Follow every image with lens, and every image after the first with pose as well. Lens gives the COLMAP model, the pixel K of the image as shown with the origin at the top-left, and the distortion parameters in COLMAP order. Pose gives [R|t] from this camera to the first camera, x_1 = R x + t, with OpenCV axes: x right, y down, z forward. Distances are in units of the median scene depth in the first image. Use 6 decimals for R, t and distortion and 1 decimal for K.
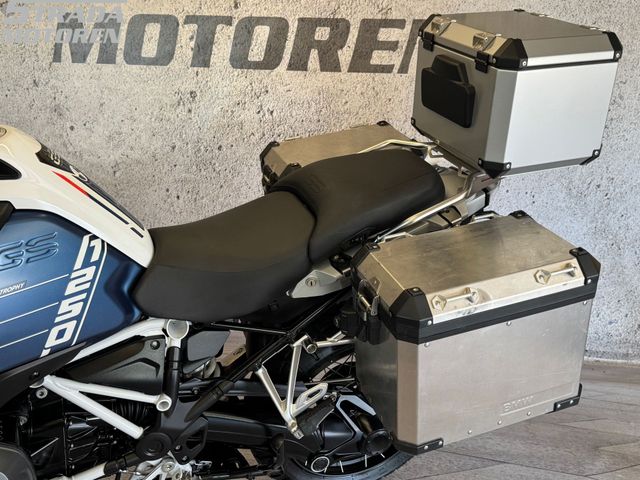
lens RADIAL K [[651.5, 0, 318.9], [0, 651.5, 247.0], [0, 0, 1]] dist [0.176726, -0.408709]
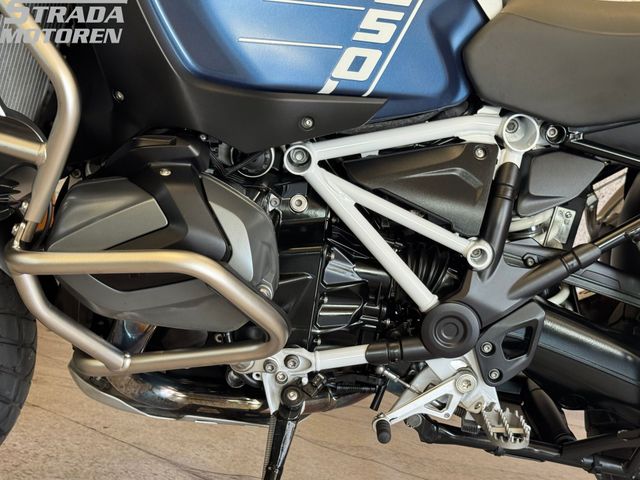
lens RADIAL K [[972.5, 0, 320.0], [0, 972.5, 240.0], [0, 0, 1]] dist [0.235059, -0.593682]
pose [[0.939773, 0.103818, -0.325650, -0.075480], [-0.179908, 0.960340, -0.213027, 0.398171], [0.290619, 0.258784, 0.921180, 0.124961]]
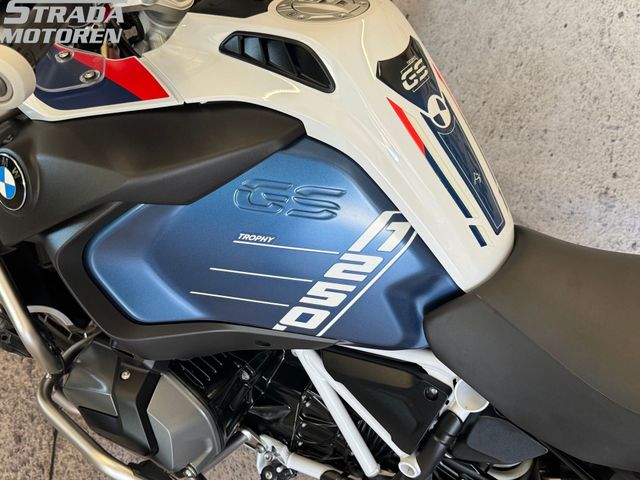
lens RADIAL K [[651.5, 0, 318.9], [0, 651.5, 247.0], [0, 0, 1]] dist [0.176726, -0.408709]
pose [[0.615108, 0.510661, -0.600723, 0.000860], [-0.377940, 0.859641, 0.343771, -0.141648], [0.691956, 0.015581, 0.721771, 0.399022]]
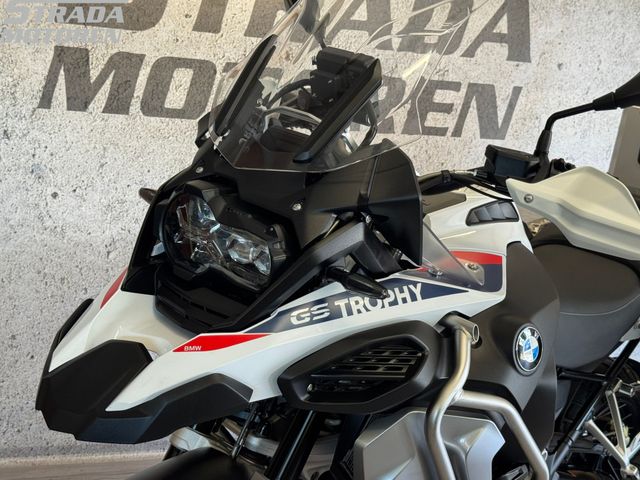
lens RADIAL K [[972.5, 0, 320.0], [0, 972.5, 240.0], [0, 0, 1]] dist [0.235059, -0.593682]
pose [[0.885280, -0.017566, 0.464726, -1.088664], [0.090711, 0.986615, -0.135506, 0.082140], [-0.456125, 0.162117, 0.875025, -0.165210]]
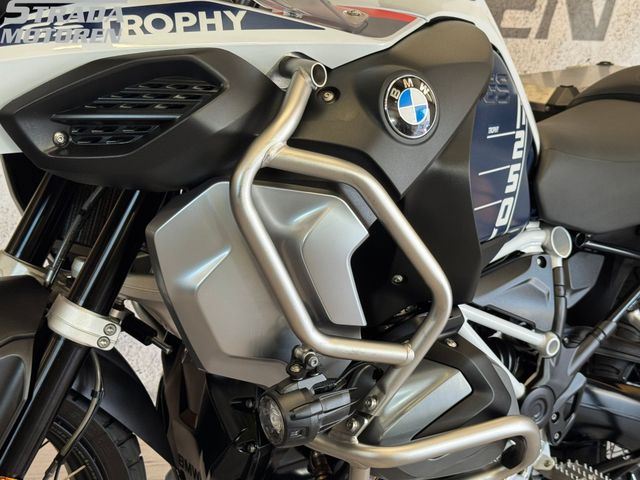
lens RADIAL K [[972.5, 0, 320.0], [0, 972.5, 240.0], [0, 0, 1]] dist [0.235059, -0.593682]
pose [[0.963279, -0.016196, 0.268013, -0.704093], [0.070832, 0.978148, -0.195472, 0.288905], [-0.258990, 0.207278, 0.943377, 0.006134]]
